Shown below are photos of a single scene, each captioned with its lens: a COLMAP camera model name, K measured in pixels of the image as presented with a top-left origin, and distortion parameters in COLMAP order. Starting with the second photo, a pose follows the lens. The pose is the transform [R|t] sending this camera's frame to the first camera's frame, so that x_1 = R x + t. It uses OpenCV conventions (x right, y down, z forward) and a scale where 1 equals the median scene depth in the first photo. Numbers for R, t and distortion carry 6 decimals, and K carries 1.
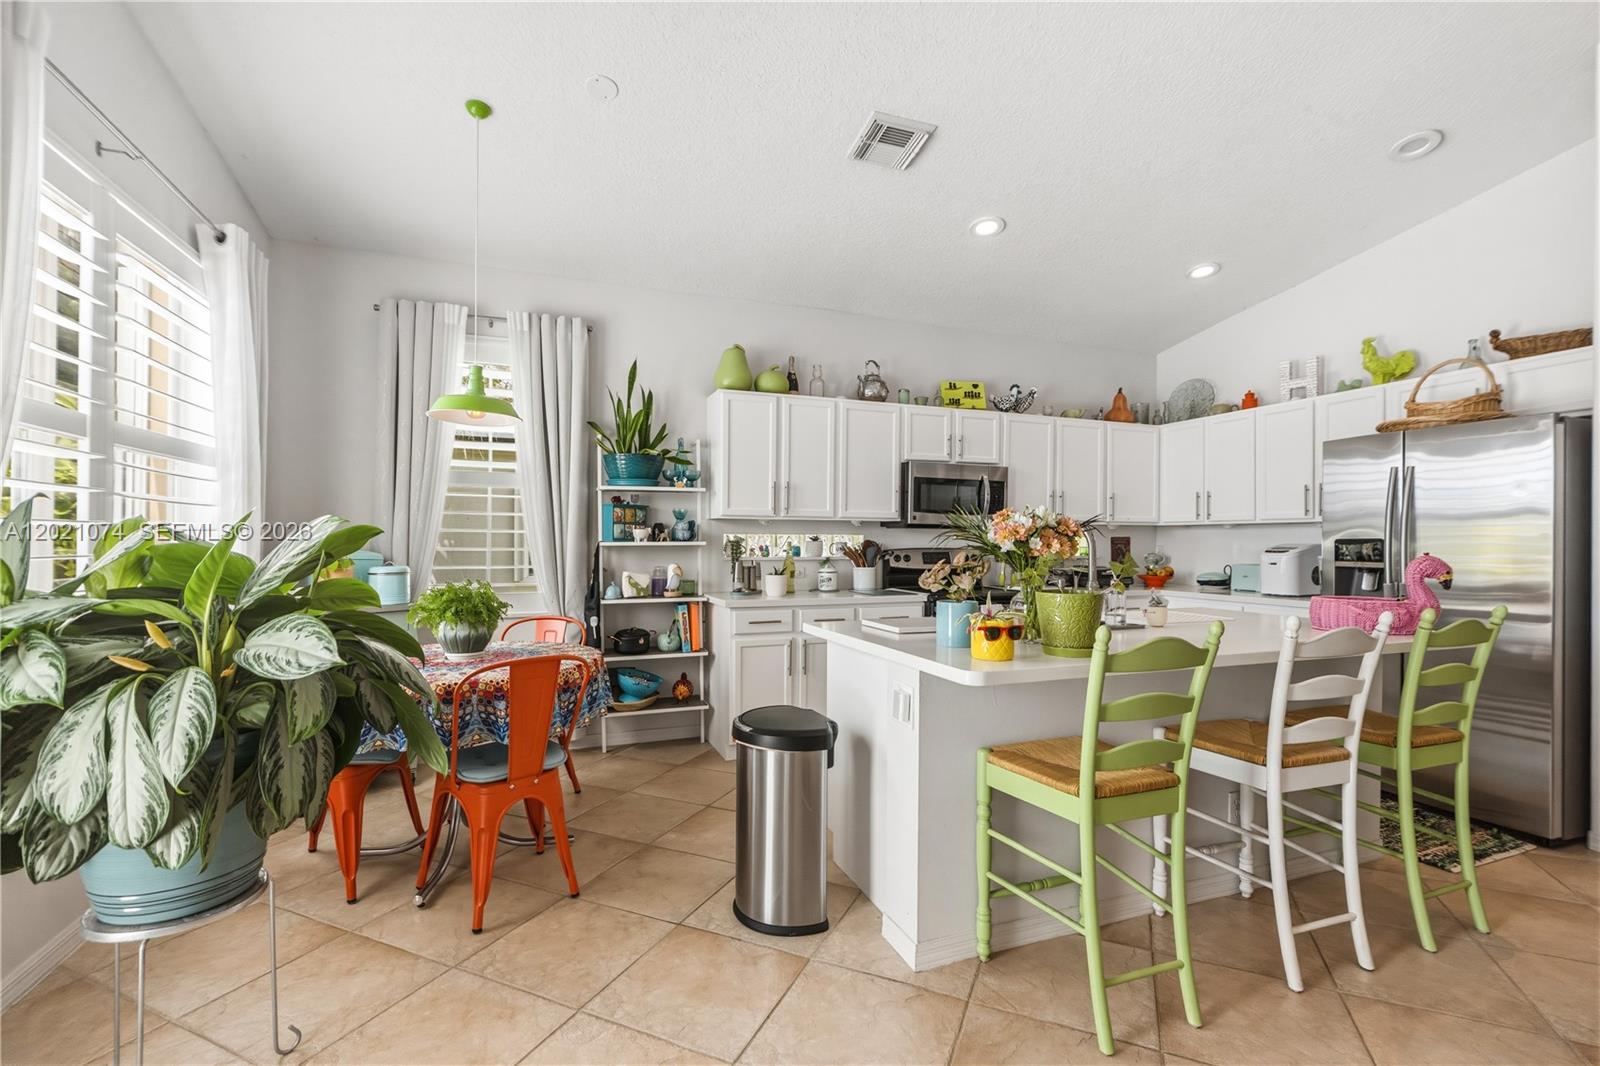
lens RADIAL K [[713.0, 0, 804.4], [0, 713.0, 541.7], [0, 0, 1]] dist [-0.001654, 0.000122]
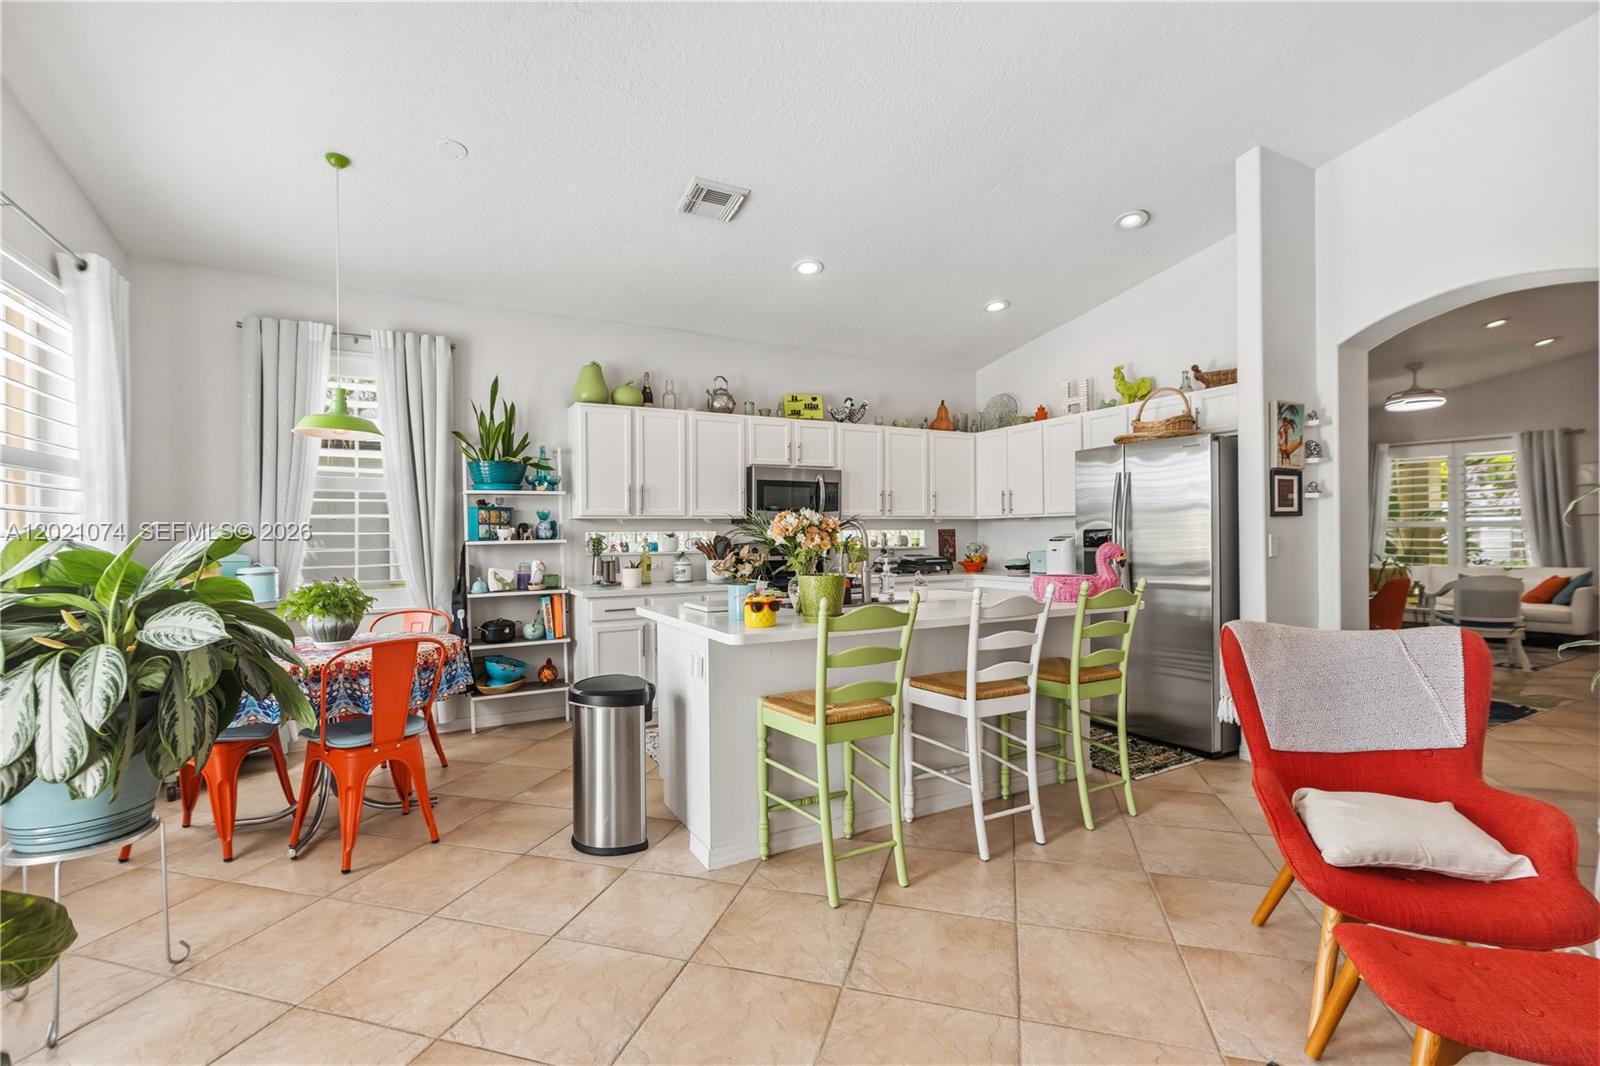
lens RADIAL K [[710.7, 0, 800.3], [0, 710.7, 536.4], [0, 0, 1]] dist [-0.000872, 0.000761]
pose [[0.991240, -0.015382, 0.131173, 0.080400], [0.015184, 0.999882, 0.002510, -0.002355], [-0.131196, -0.000496, 0.991356, -0.151924]]
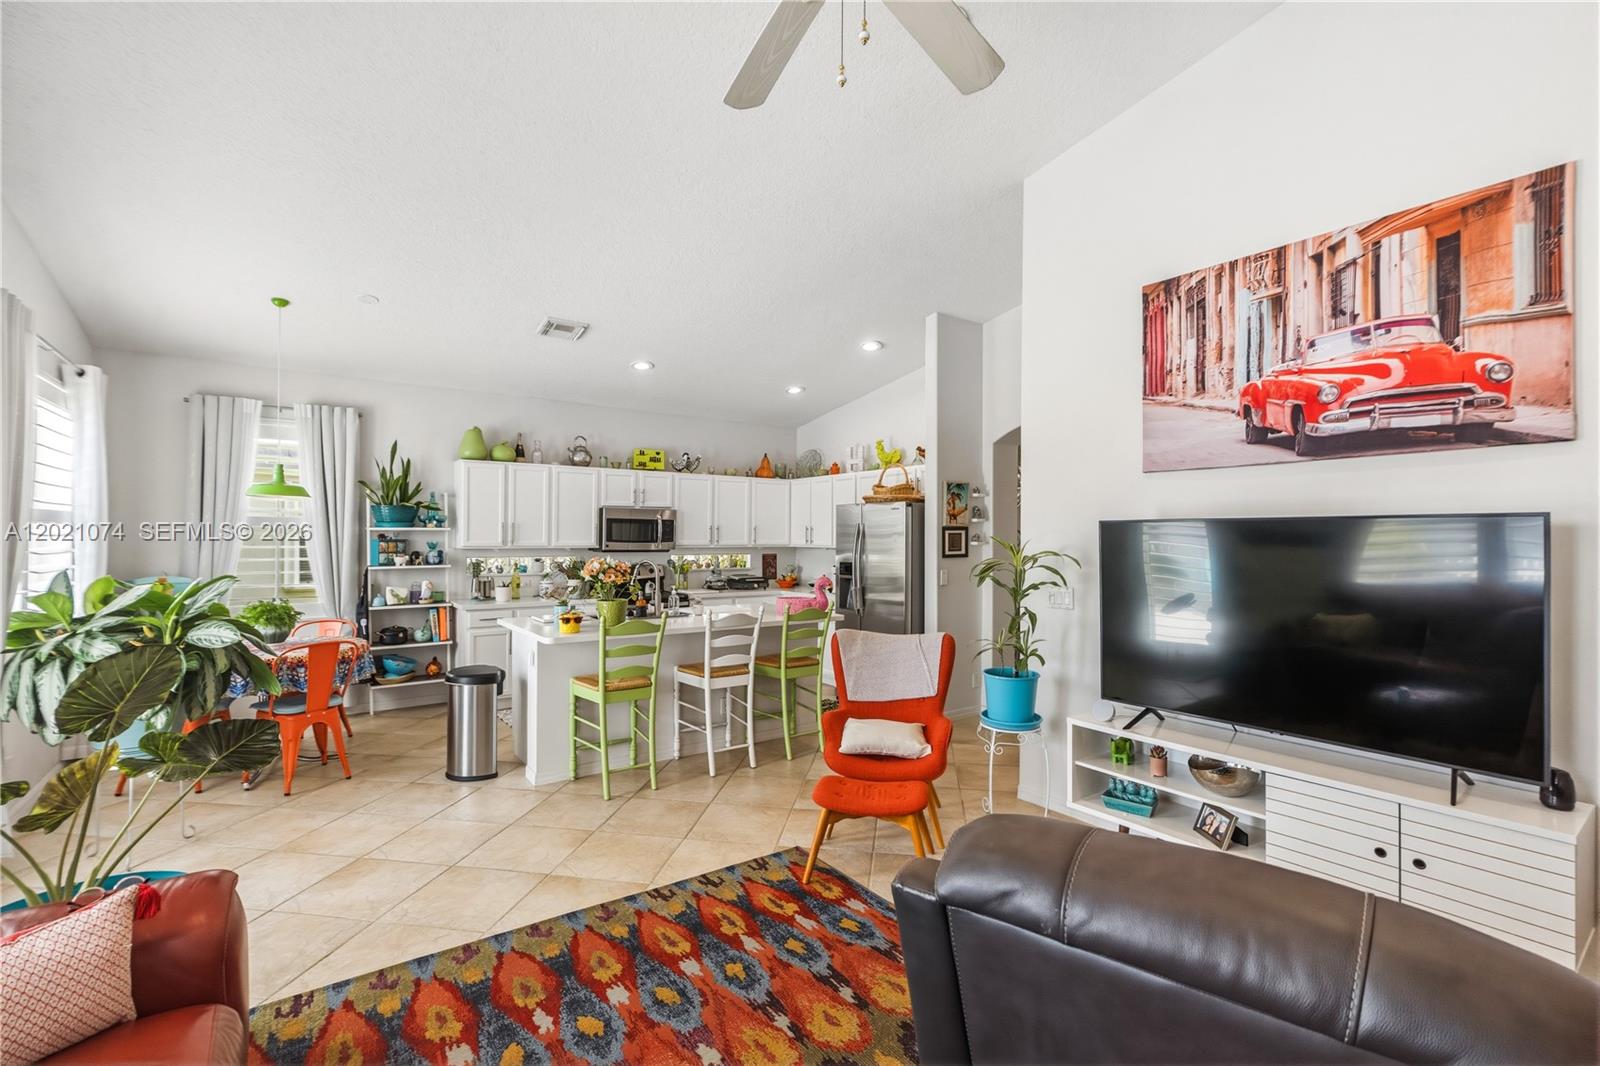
lens RADIAL K [[710.7, 0, 800.3], [0, 710.7, 536.4], [0, 0, 1]] dist [-0.000872, 0.000761]
pose [[0.967750, -0.000443, 0.251911, 0.191198], [0.000437, 1.000000, 0.000081, -0.059770], [-0.251911, 0.000032, 0.967750, -0.593348]]
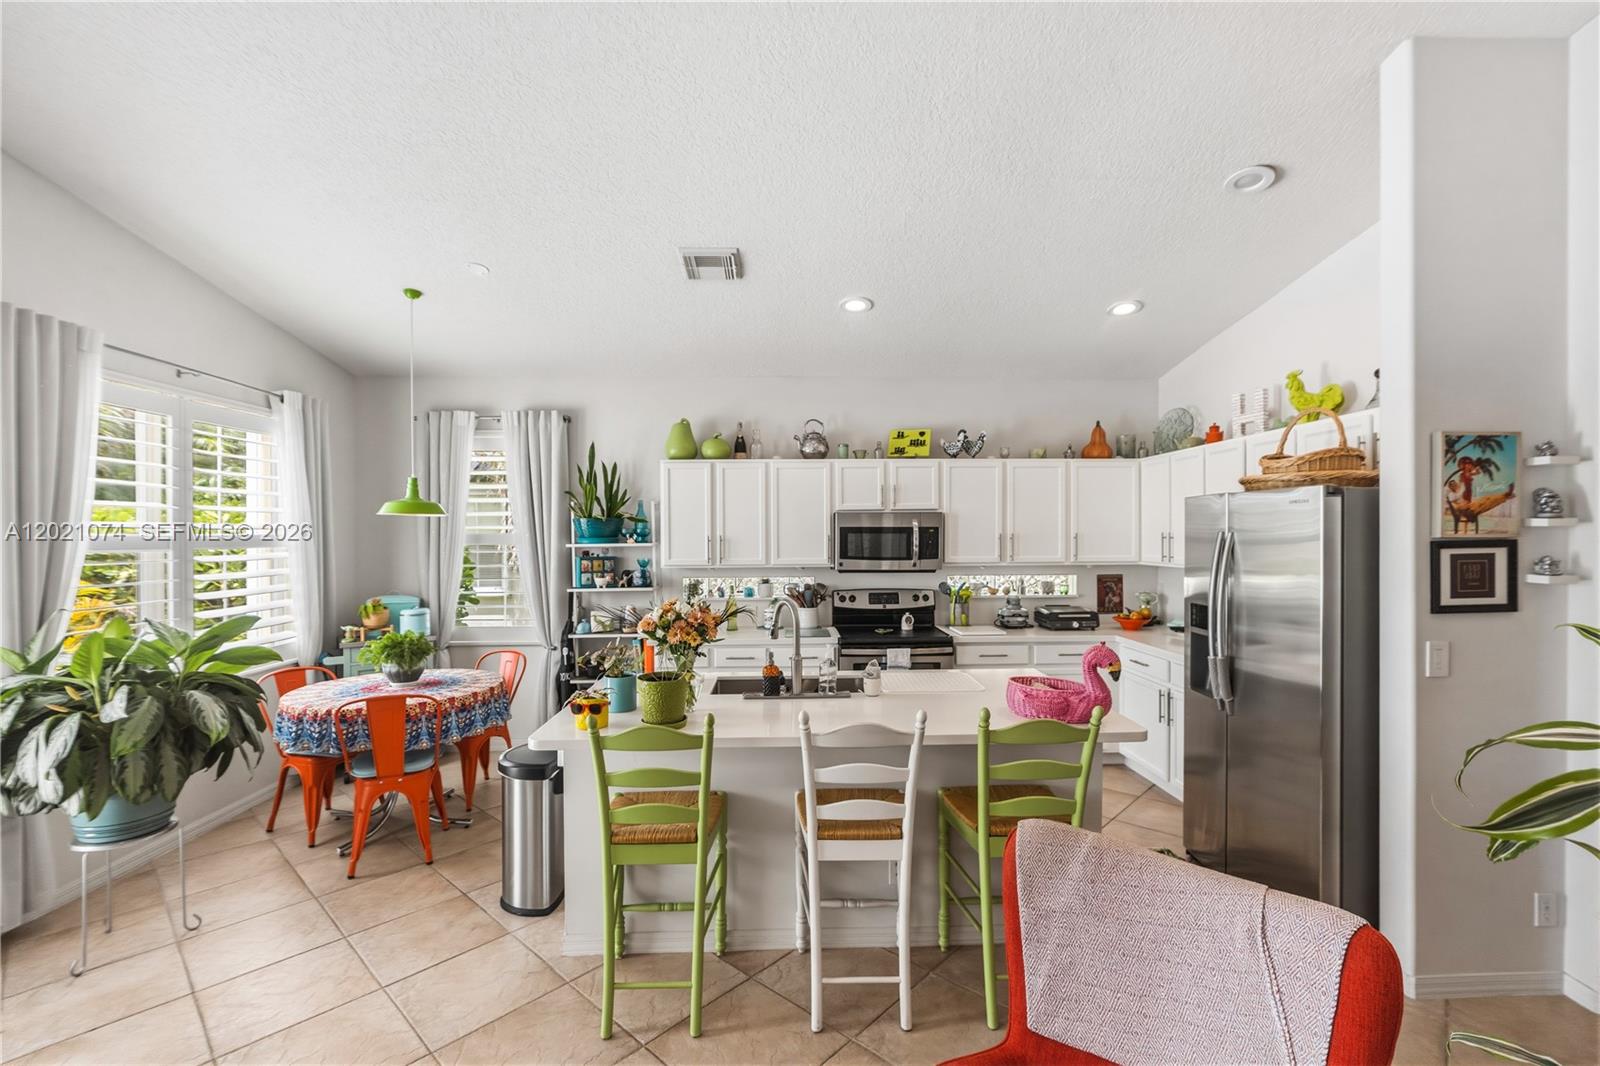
lens RADIAL K [[710.7, 0, 800.3], [0, 710.7, 536.4], [0, 0, 1]] dist [-0.000872, 0.000761]
pose [[0.943448, -0.009982, -0.331369, 0.511699], [0.010716, 0.999943, 0.000389, -0.087378], [0.331346, -0.003918, 0.943501, -0.049629]]
